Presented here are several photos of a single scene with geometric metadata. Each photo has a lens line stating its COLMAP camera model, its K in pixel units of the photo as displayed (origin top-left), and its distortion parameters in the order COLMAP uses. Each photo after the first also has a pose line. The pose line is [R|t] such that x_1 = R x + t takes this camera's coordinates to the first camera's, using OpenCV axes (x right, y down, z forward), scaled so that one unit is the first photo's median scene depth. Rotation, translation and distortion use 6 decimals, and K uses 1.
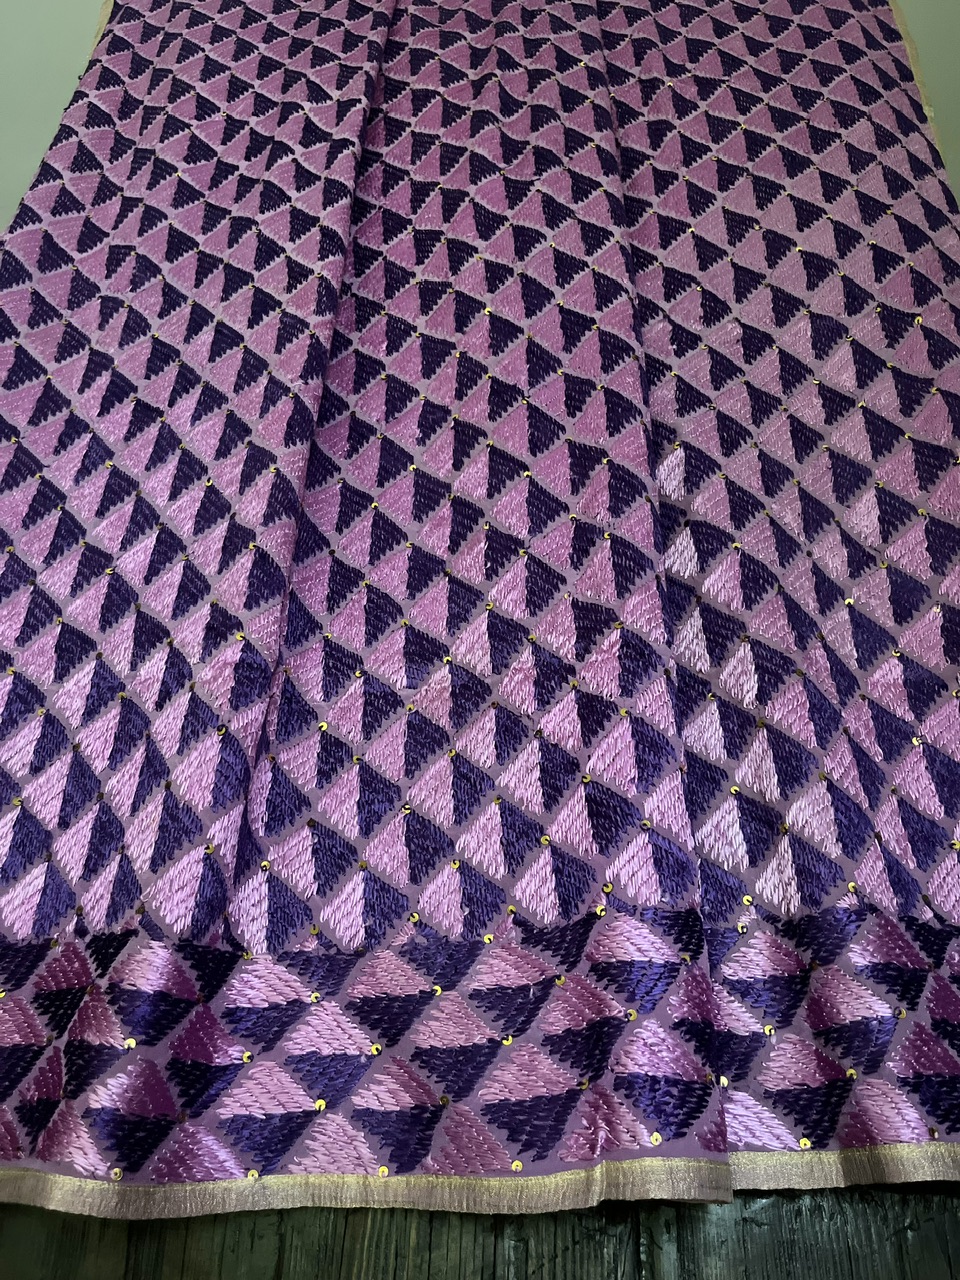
lens RADIAL K [[998.9, 0, 486.9], [0, 998.9, 638.5], [0, 0, 1]] dist [-0.001404, 0.000080]
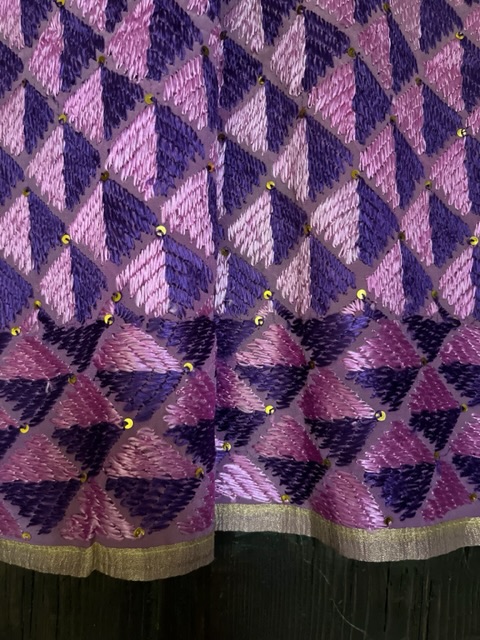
lens RADIAL K [[531.6, 0, 245.4], [0, 531.6, 320.6], [0, 0, 1]] dist [0.045055, -0.080130]
pose [[0.999293, 0.007506, 0.036844, 0.224830], [-0.025417, 0.856940, 0.514789, -0.005677], [-0.027709, -0.515362, 0.856525, 0.520222]]
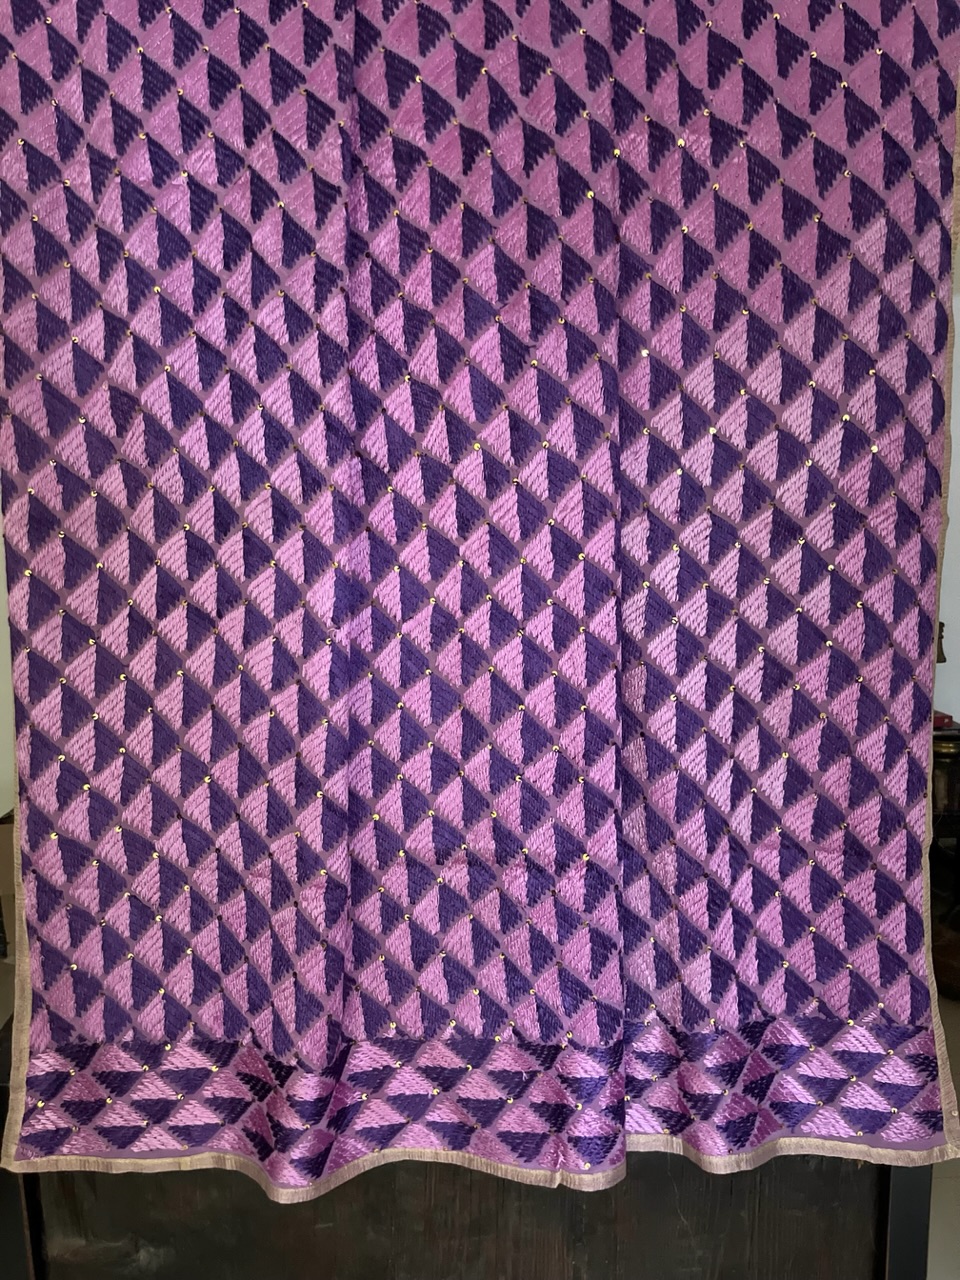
lens RADIAL K [[998.9, 0, 476.5], [0, 998.9, 585.9], [0, 0, 1]] dist [-0.001404, 0.000080]
pose [[0.999309, -0.024847, 0.027635, -0.063790], [0.003578, 0.804500, 0.593942, -1.343750], [-0.036990, -0.593432, 0.804033, 0.091463]]
